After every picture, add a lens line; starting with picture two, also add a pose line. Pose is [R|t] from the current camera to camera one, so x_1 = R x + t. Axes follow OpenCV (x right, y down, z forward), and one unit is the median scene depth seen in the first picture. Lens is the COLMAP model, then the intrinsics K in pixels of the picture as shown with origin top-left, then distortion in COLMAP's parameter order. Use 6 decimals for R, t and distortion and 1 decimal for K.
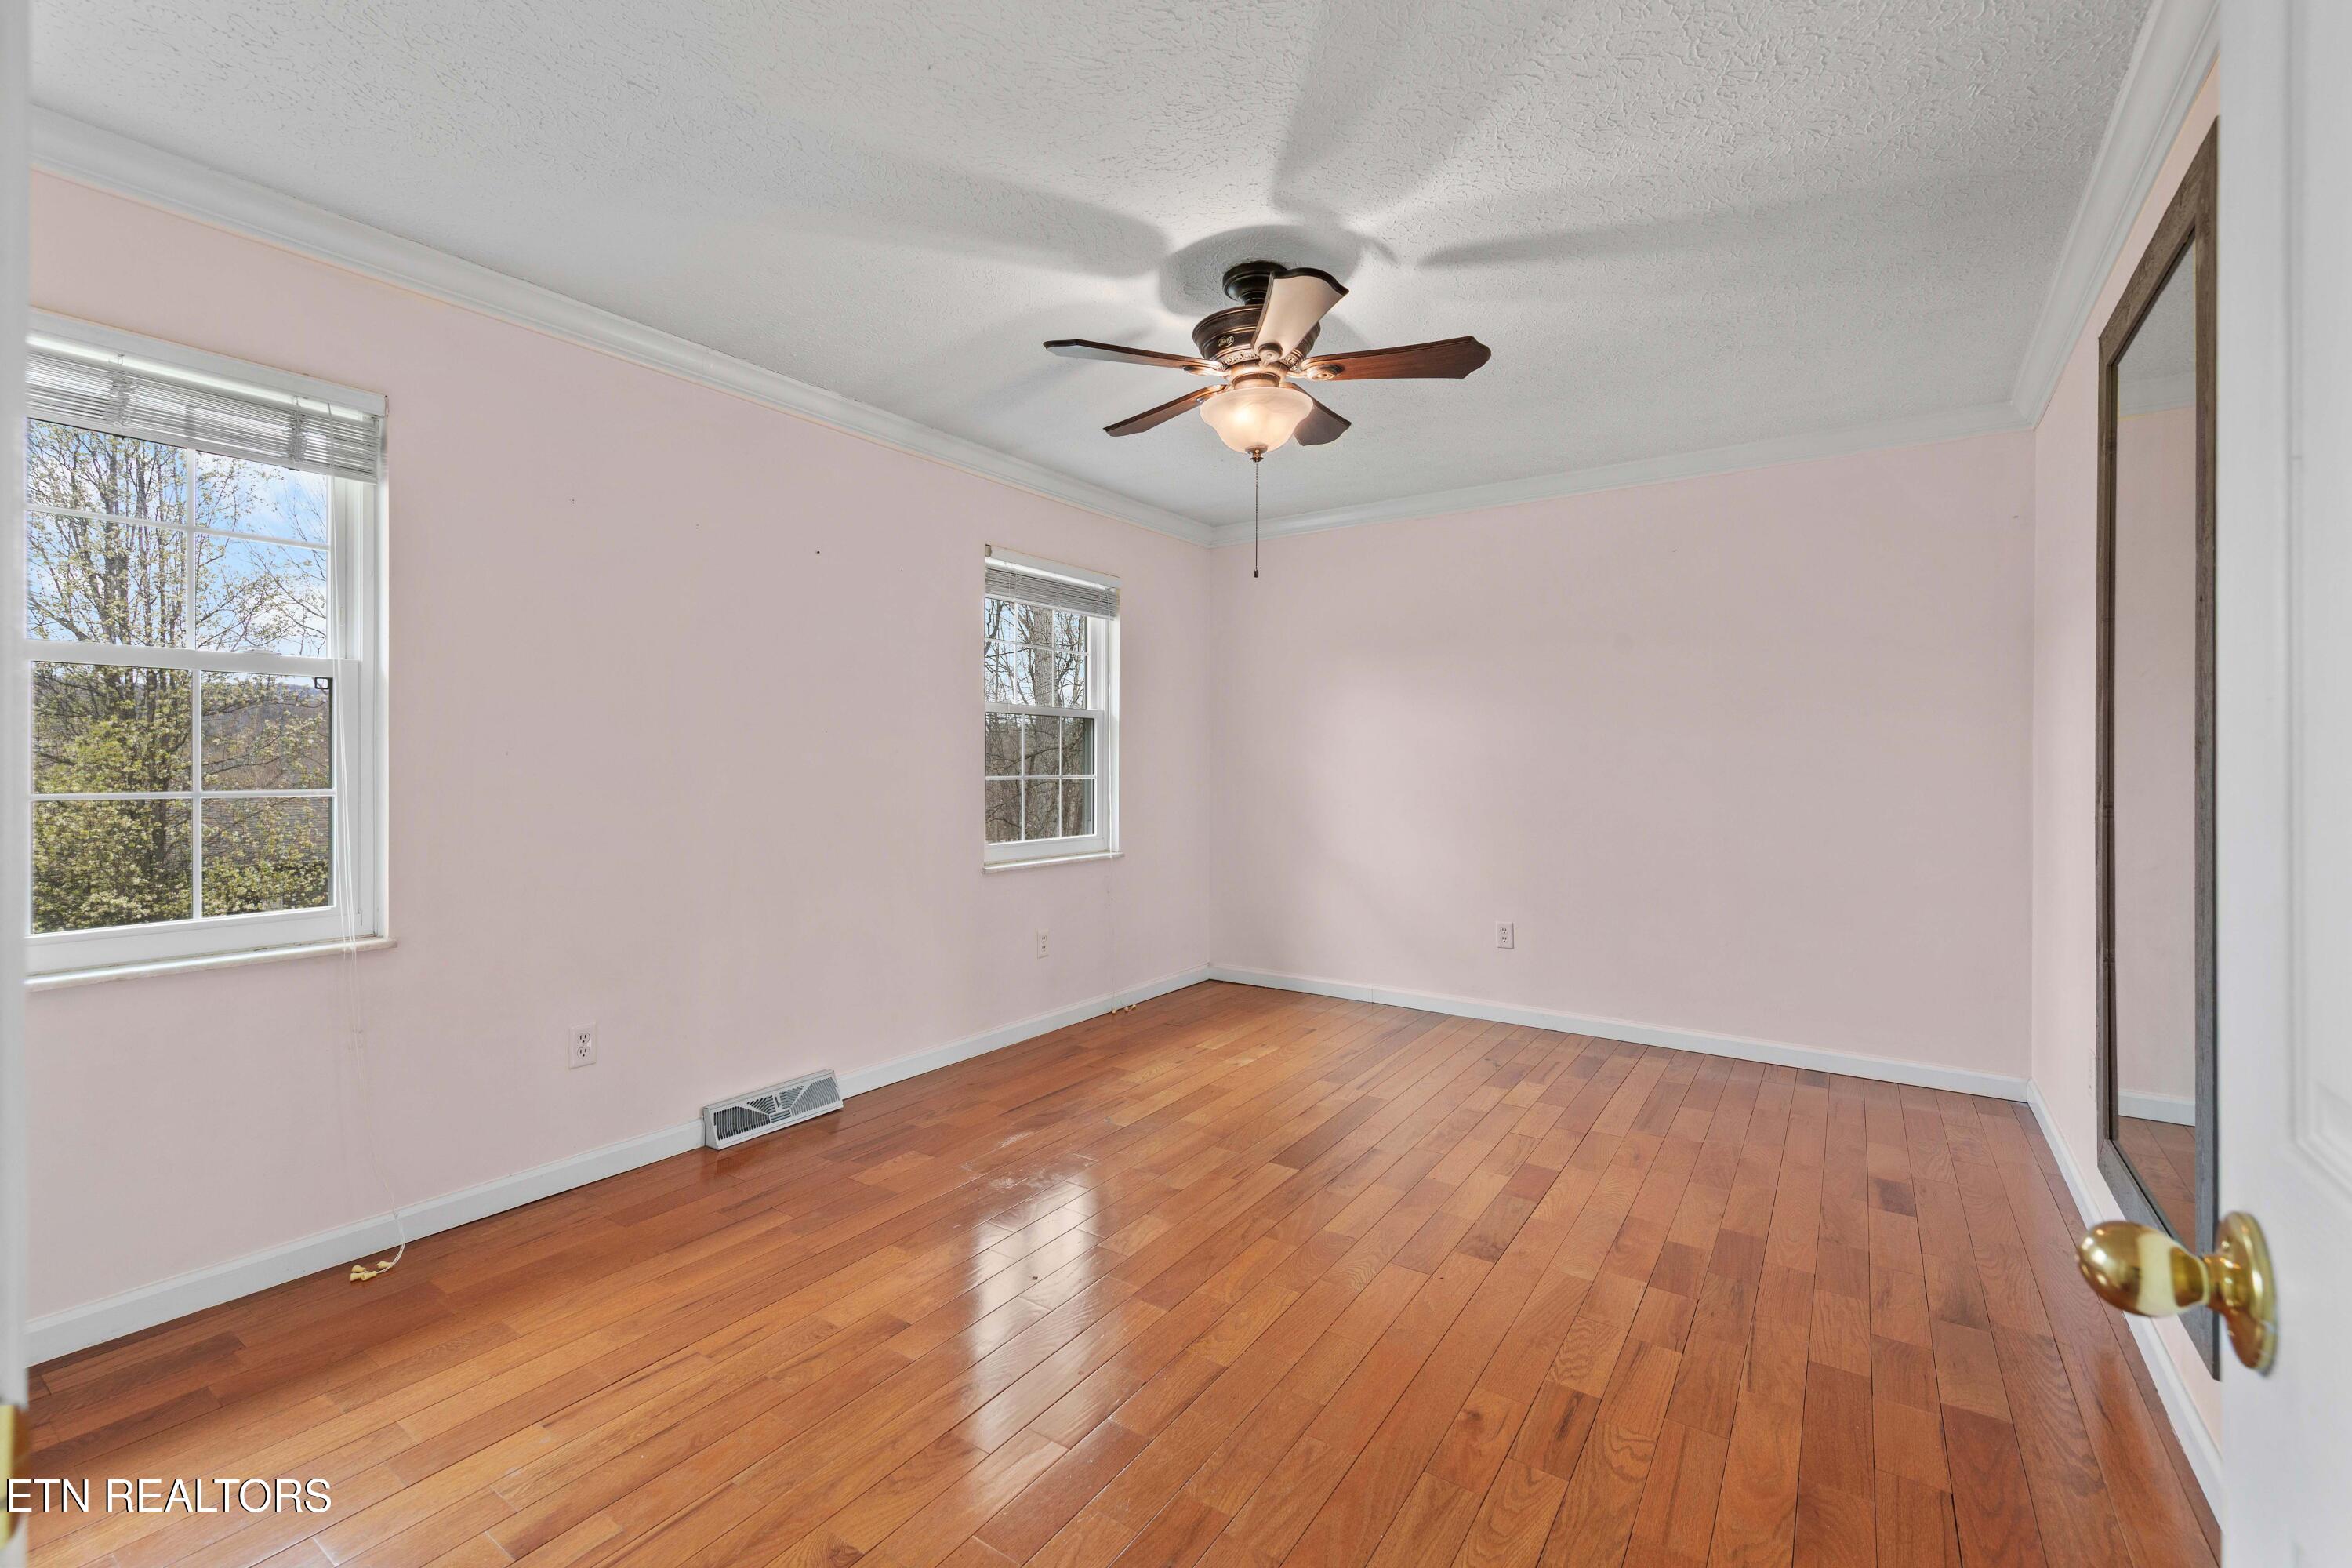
lens RADIAL K [[980.8, 0, 1164.3], [0, 980.8, 772.4], [0, 0, 1]] dist [0.010379, -0.000283]
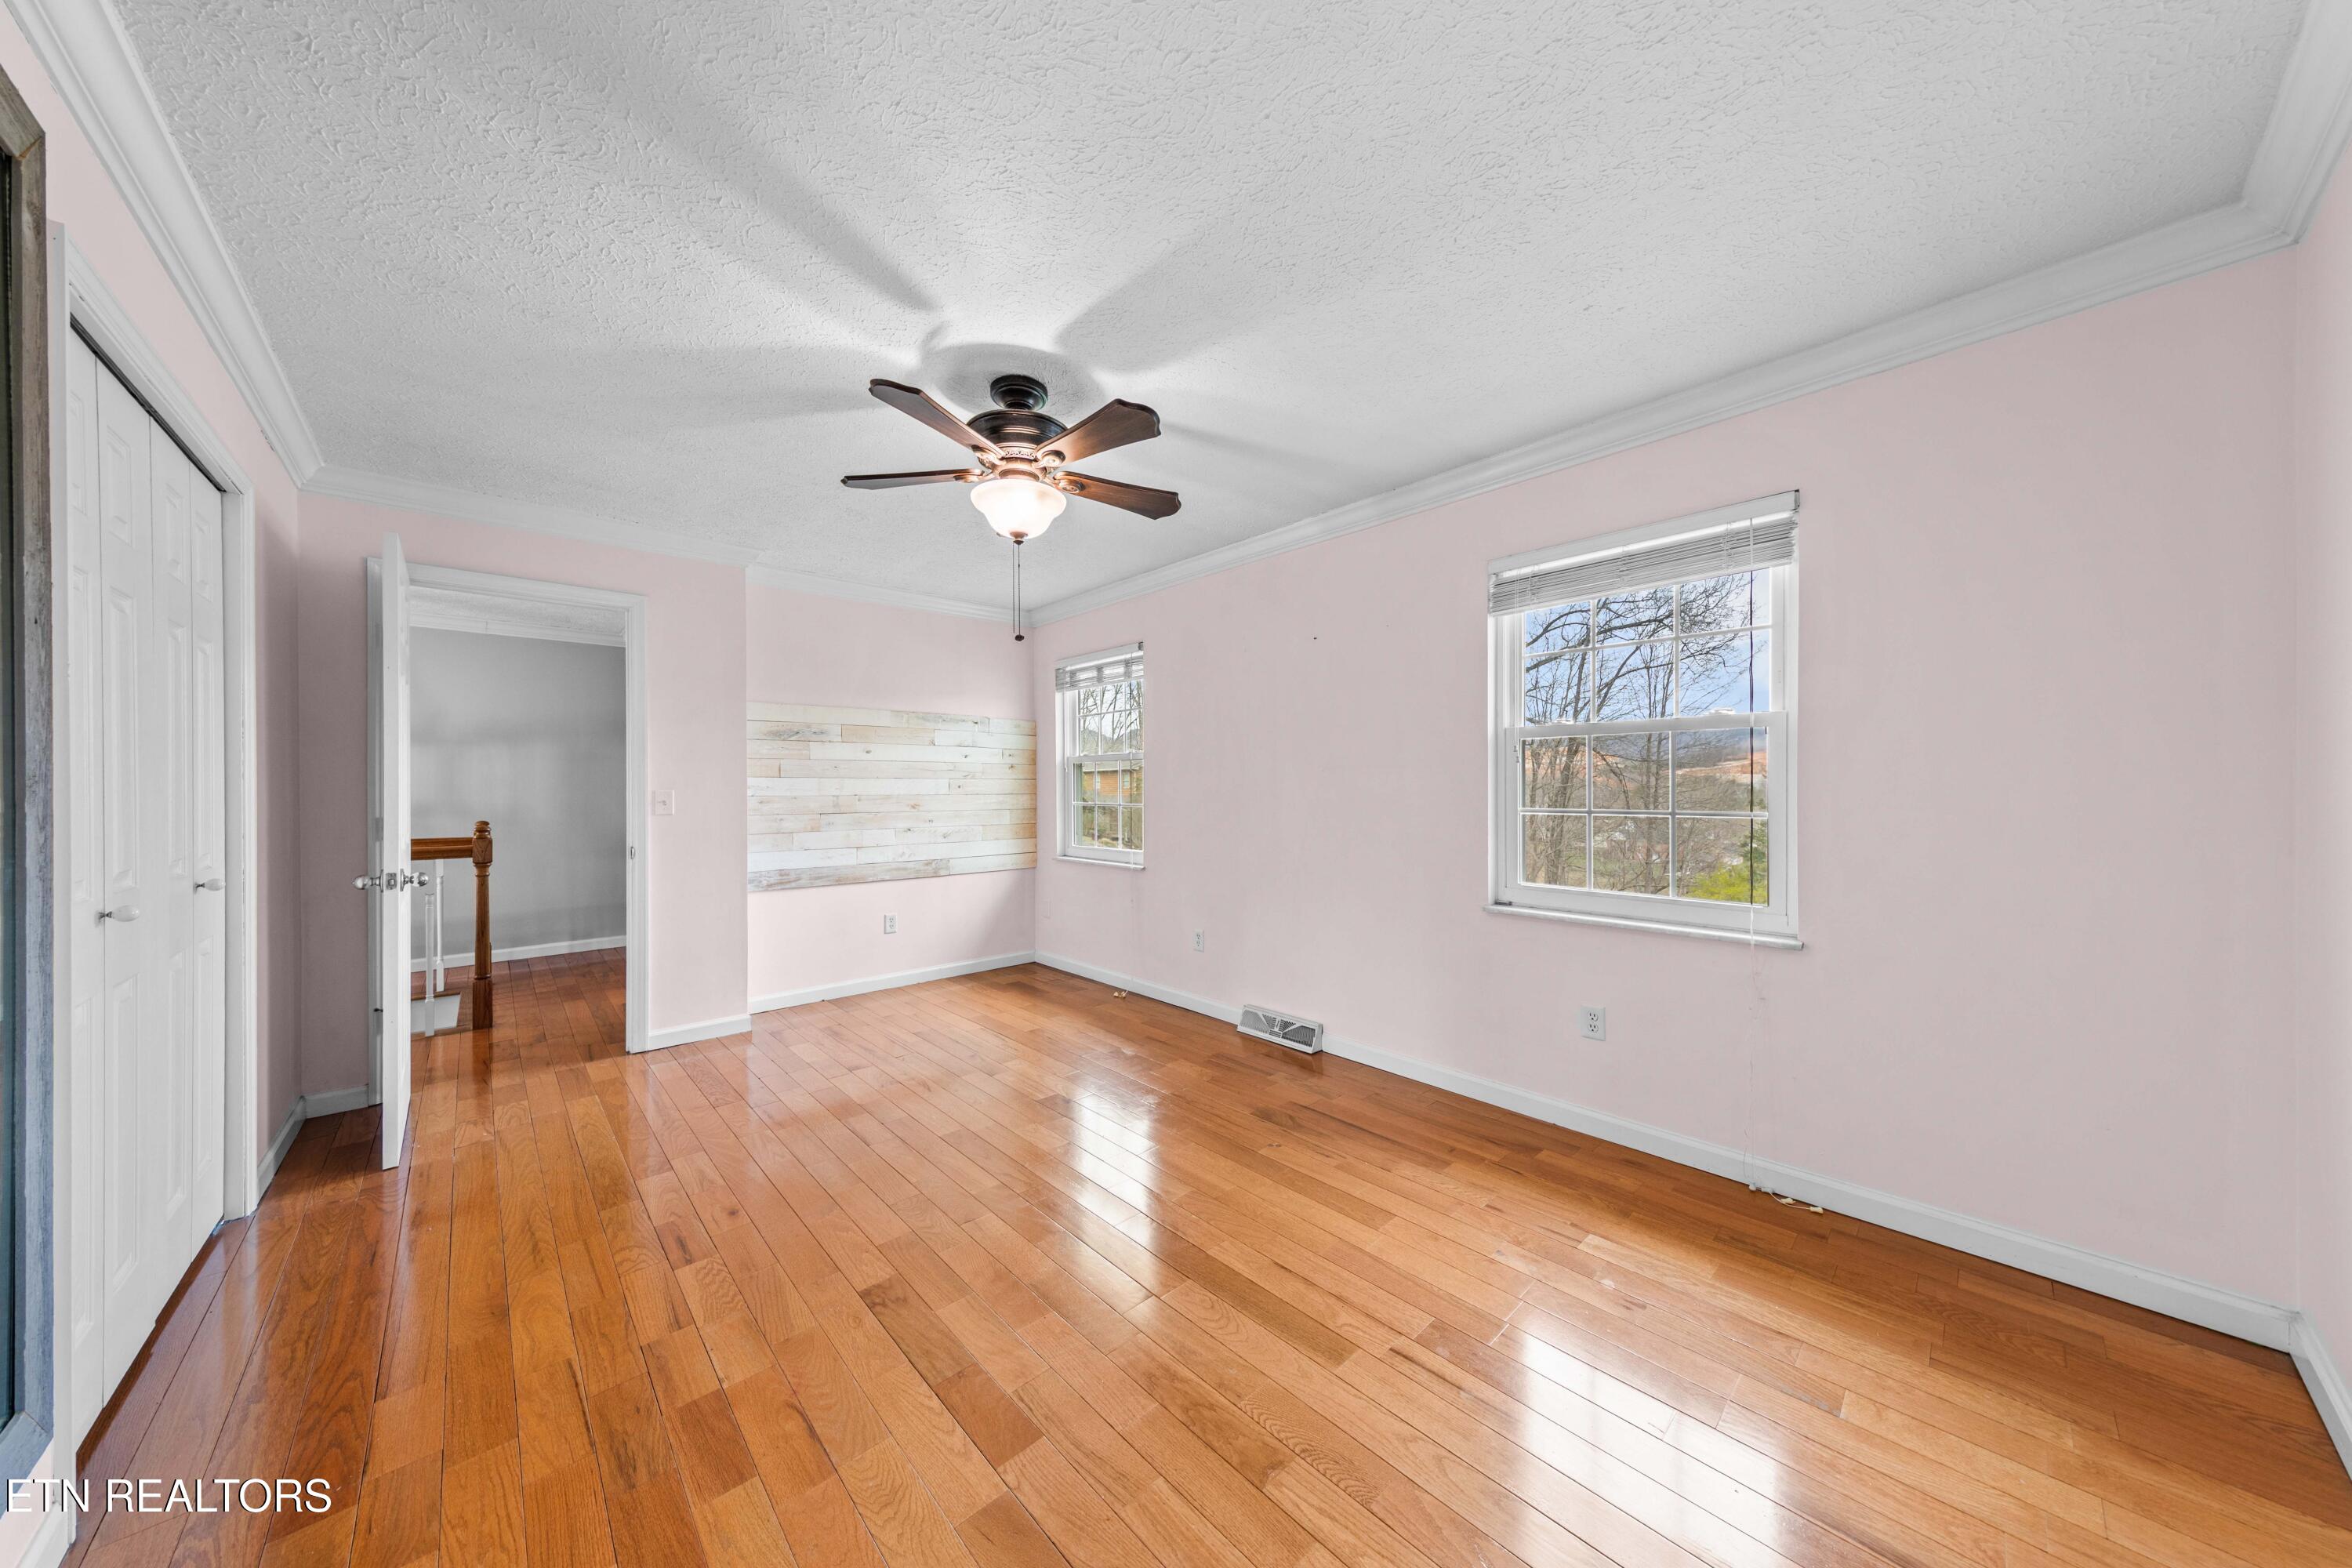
lens RADIAL K [[775.4, 0, 1171.8], [0, 775.4, 795.1], [0, 0, 1]] dist [0.000156, 0.000106]
pose [[-0.222192, 0.001223, -0.975002, 0.844023], [-0.011019, 0.999932, 0.003765, -0.011093], [0.974941, 0.011580, -0.222164, 1.209189]]
